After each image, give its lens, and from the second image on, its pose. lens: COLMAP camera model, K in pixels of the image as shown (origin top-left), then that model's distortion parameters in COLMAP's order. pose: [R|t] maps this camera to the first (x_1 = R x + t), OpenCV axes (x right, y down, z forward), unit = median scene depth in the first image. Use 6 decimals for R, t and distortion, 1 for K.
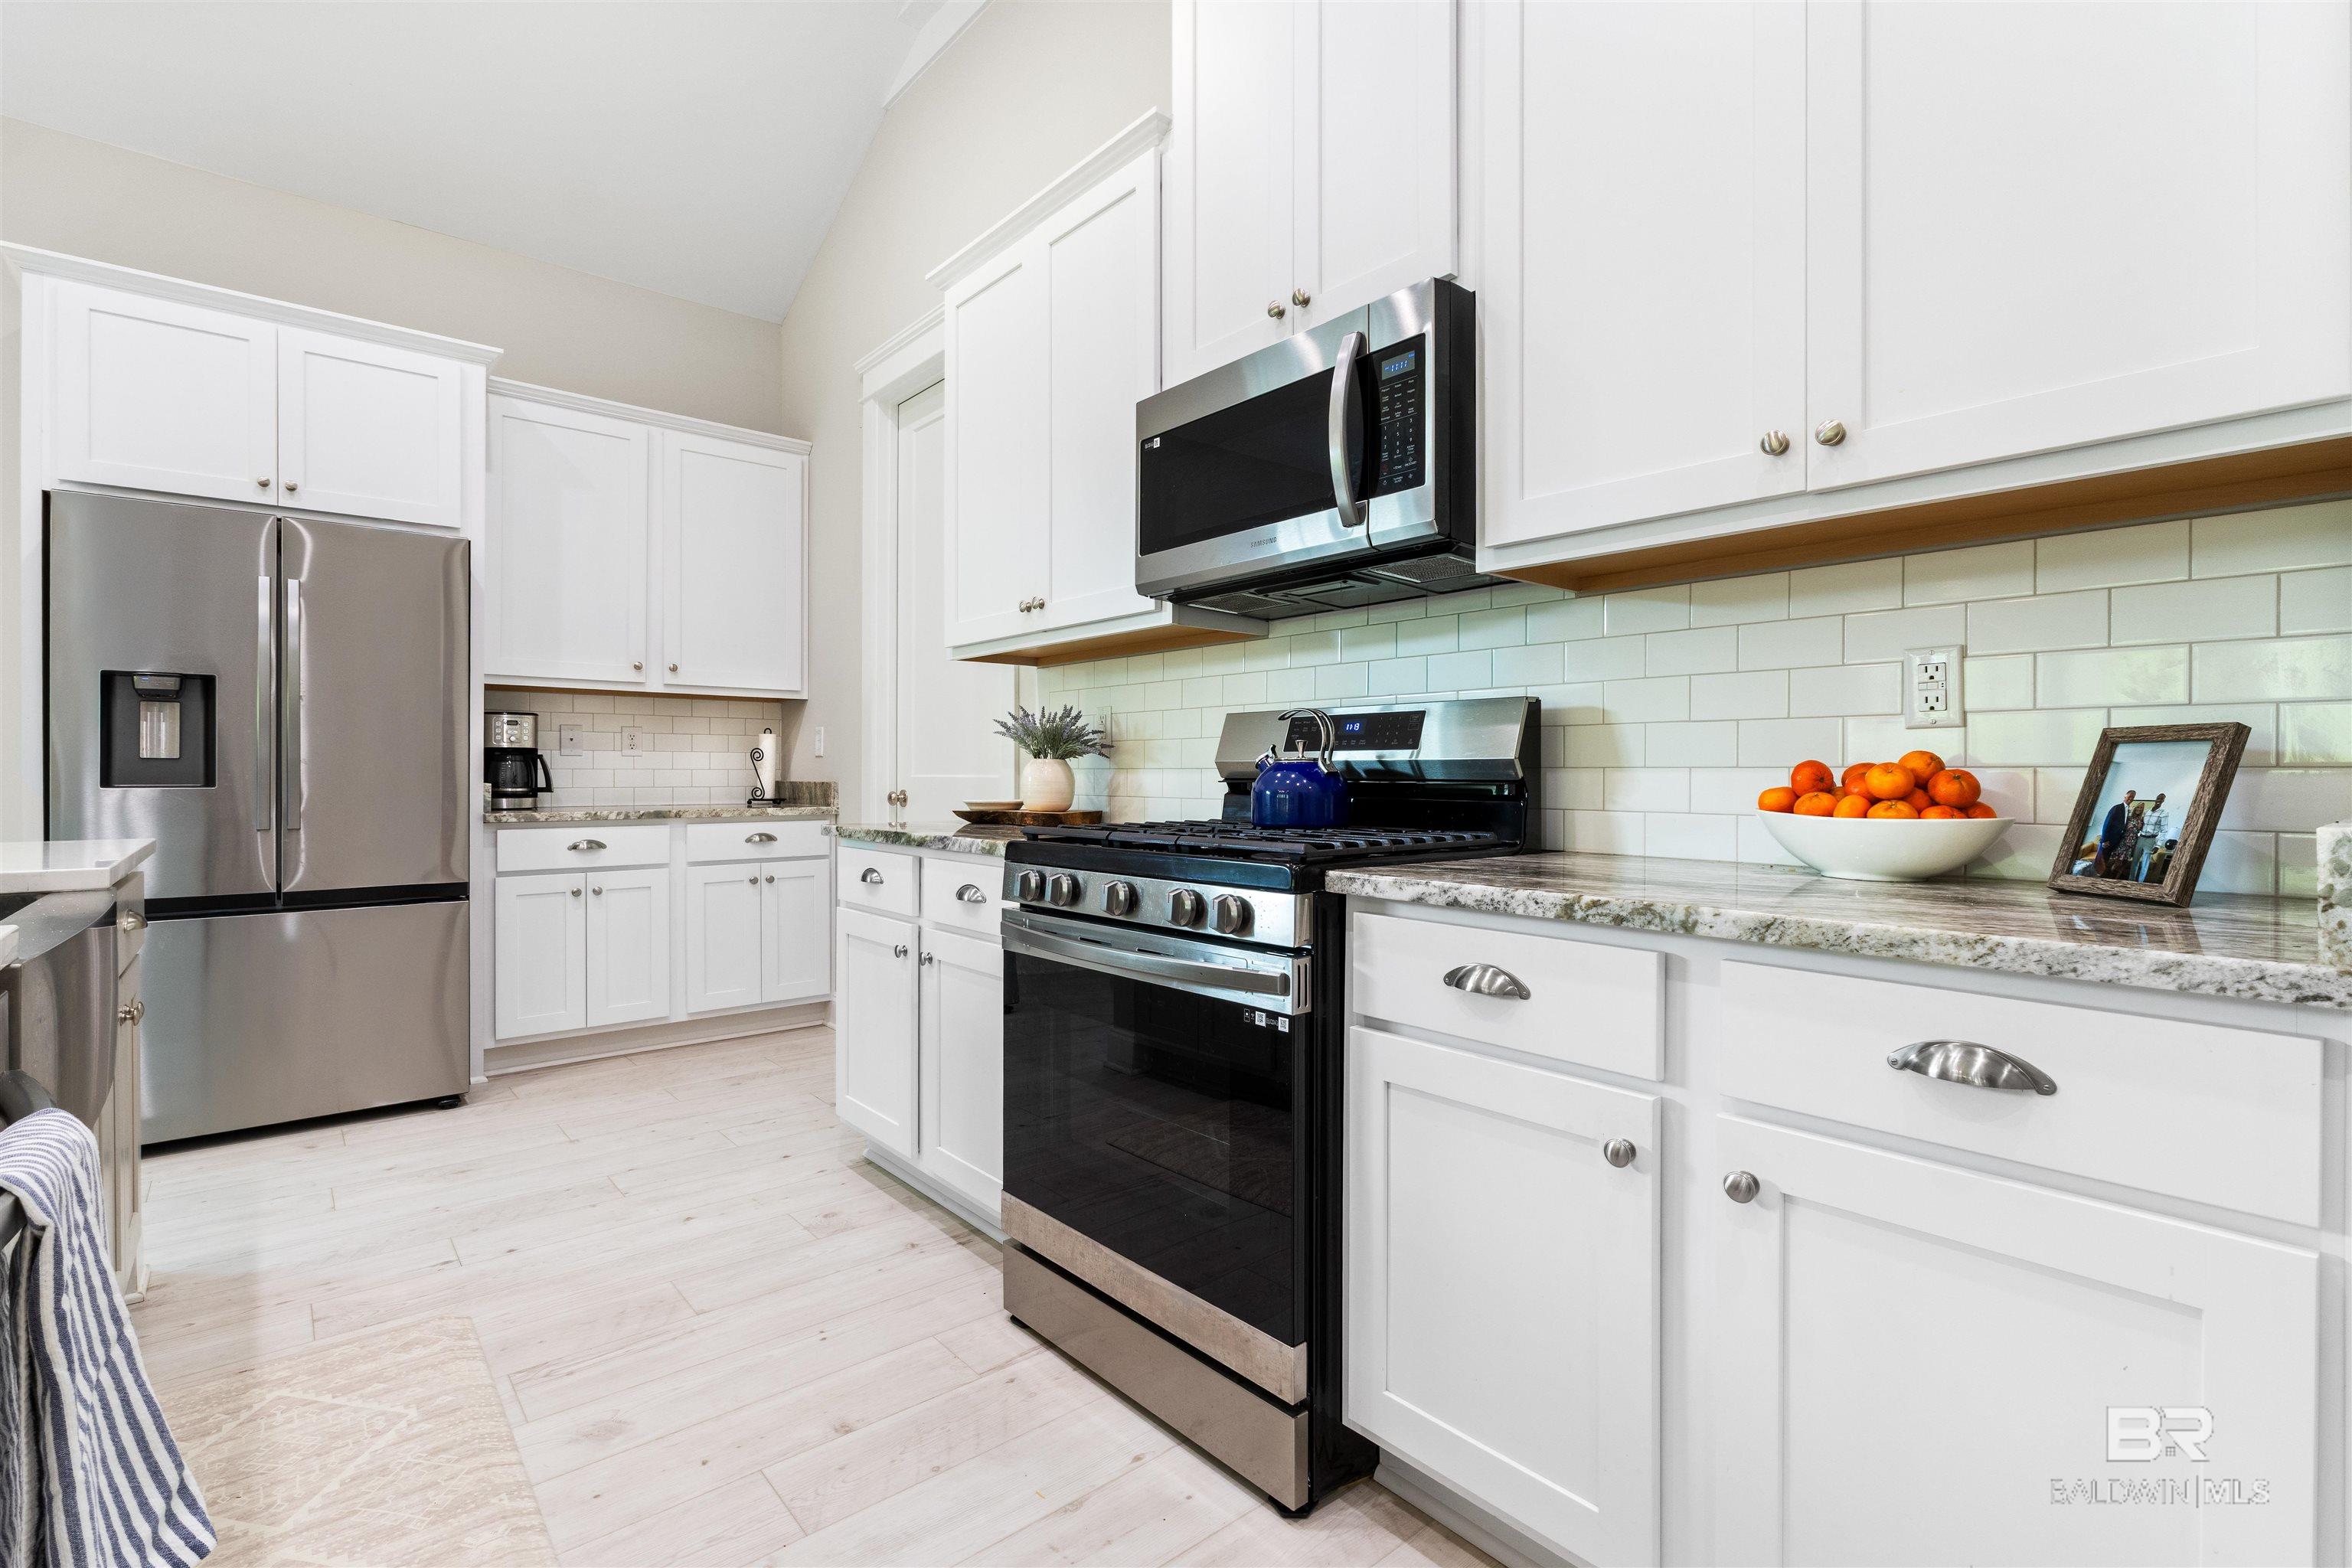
lens RADIAL K [[1076.2, 0, 1181.3], [0, 1076.2, 774.3], [0, 0, 1]] dist [0.001280, -0.000218]
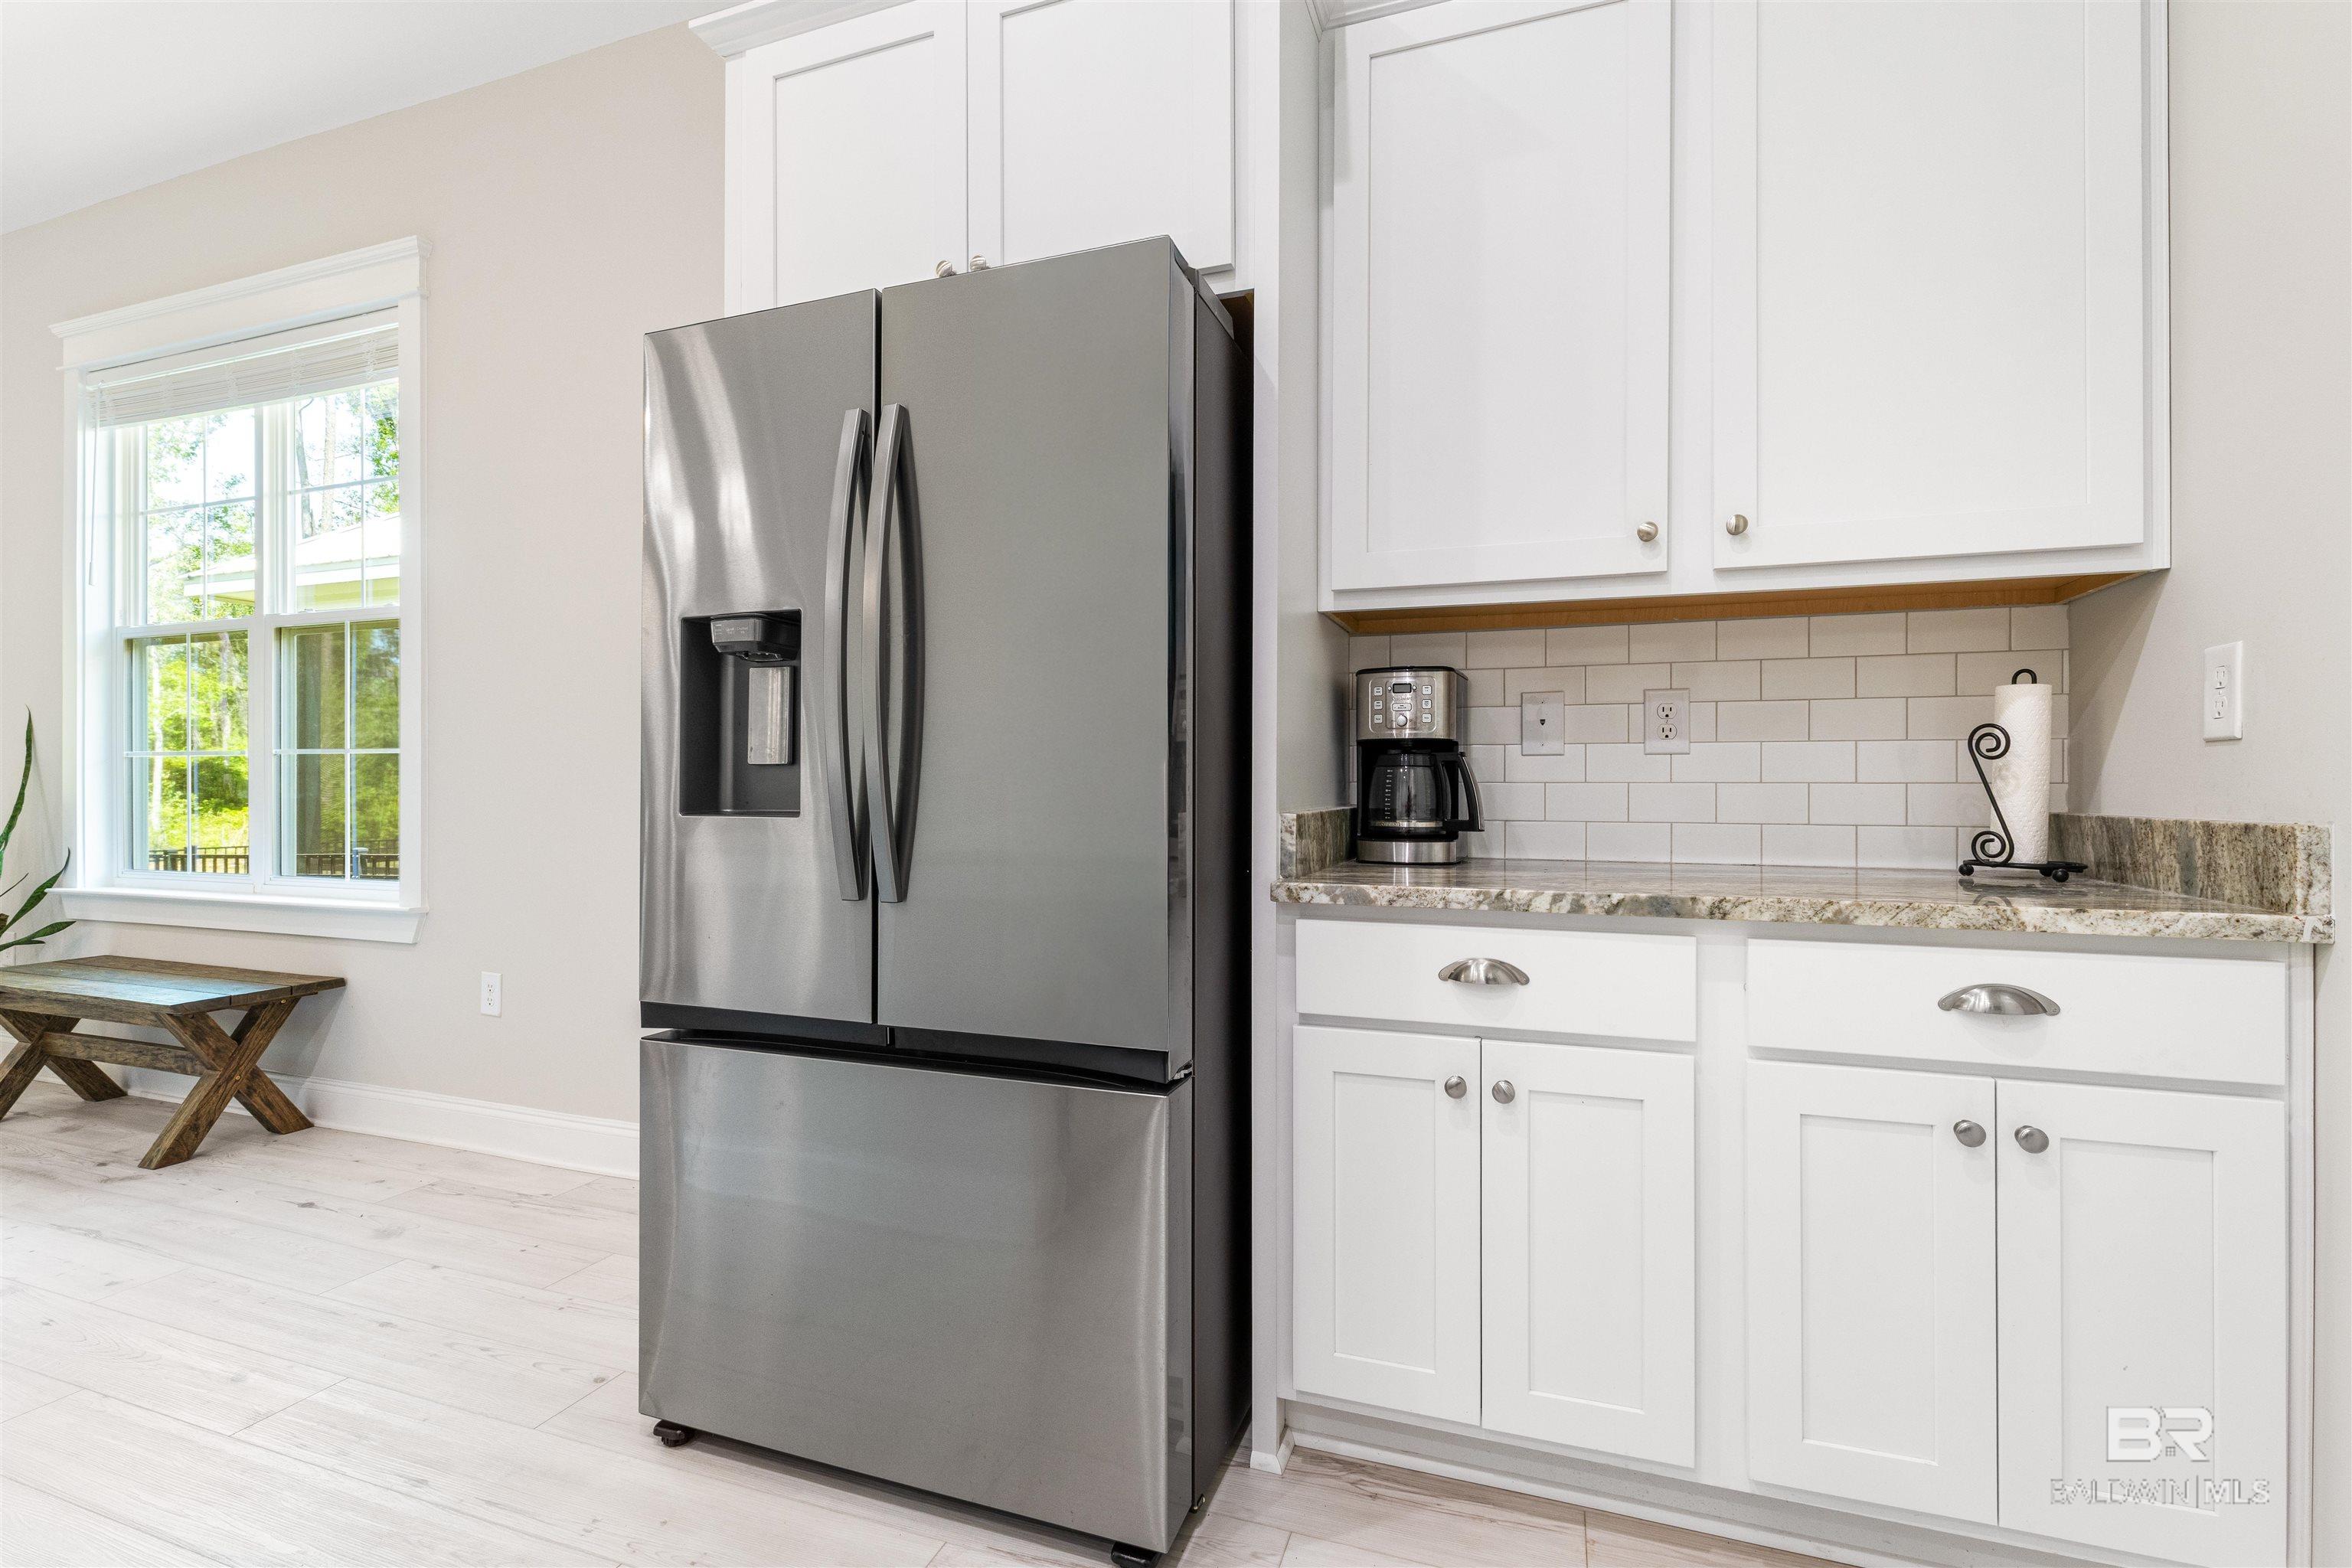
lens RADIAL K [[1058.1, 0, 1176.0], [0, 1058.1, 784.0], [0, 0, 1]] dist [-0.001826, -0.000009]
pose [[0.499049, -0.003909, -0.866565, -0.281438], [-0.002290, 0.999980, -0.005829, -0.001531], [0.866571, 0.004894, 0.499030, 0.740670]]
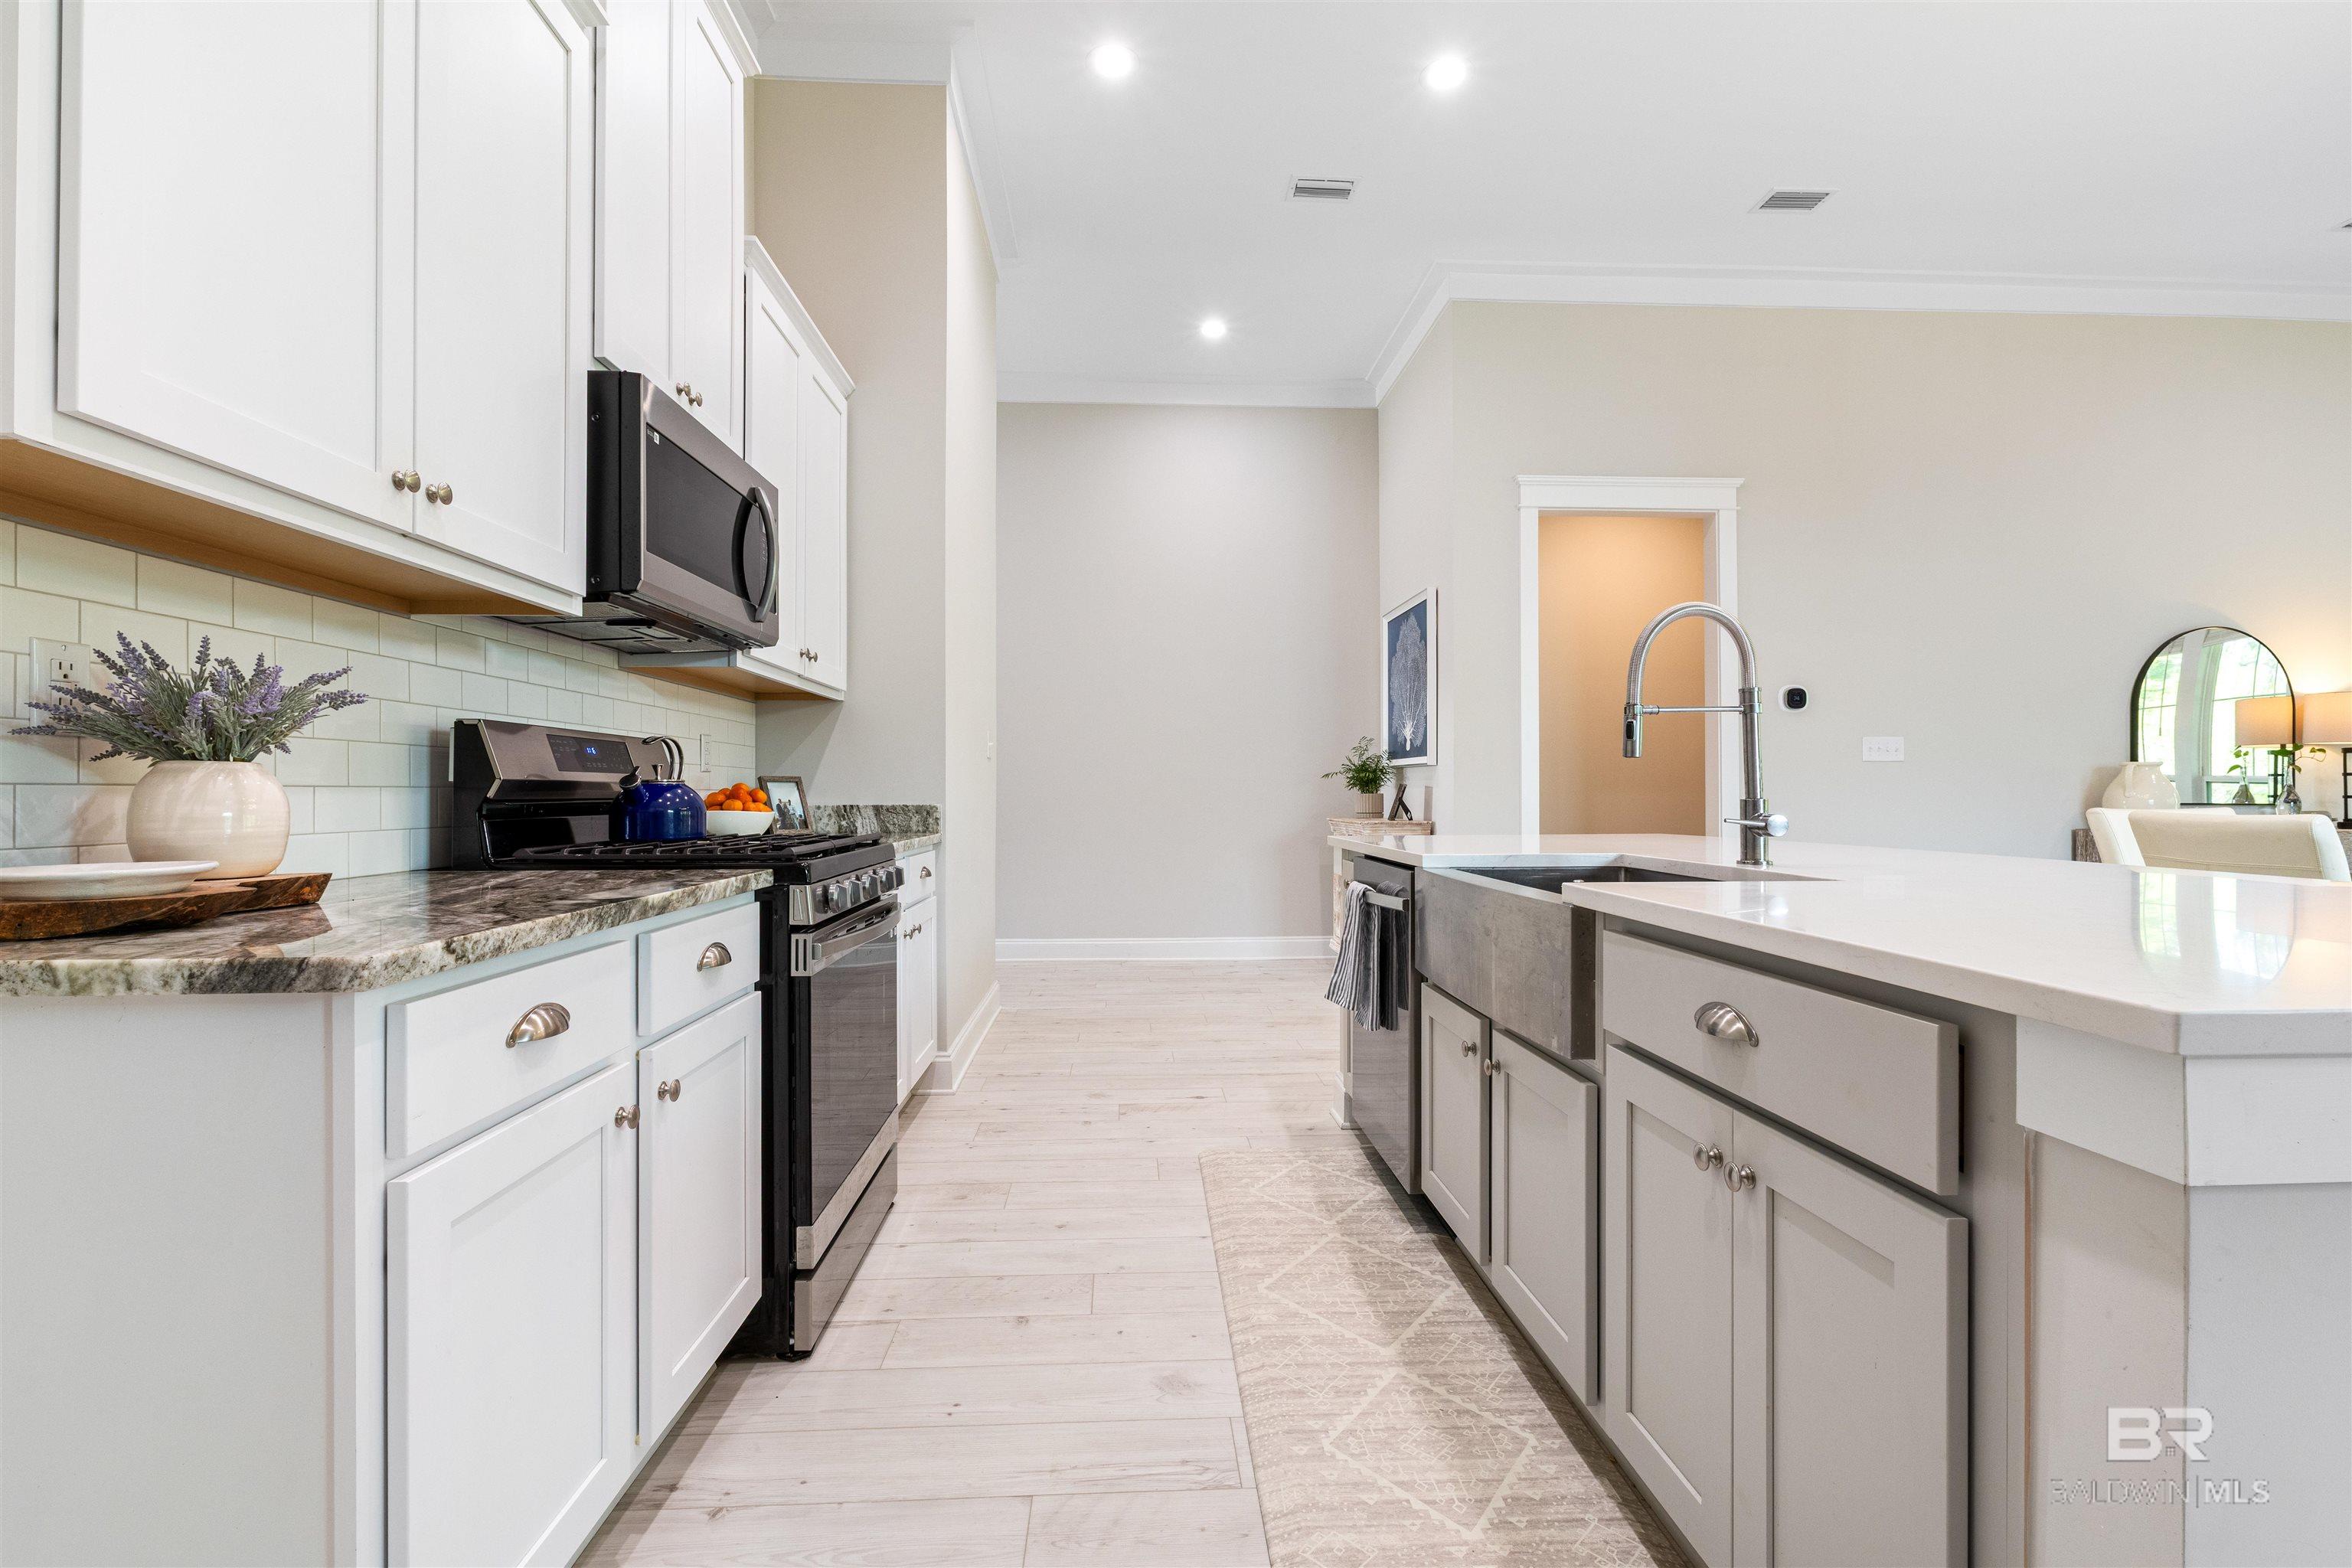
lens RADIAL K [[1059.3, 0, 1191.1], [0, 1059.3, 789.4], [0, 0, 1]] dist [-0.002609, -0.000057]
pose [[-0.799541, 0.003316, 0.600602, -0.568137], [0.002428, 0.999994, -0.002288, -0.000919], [-0.600607, -0.000371, -0.799545, 0.876268]]
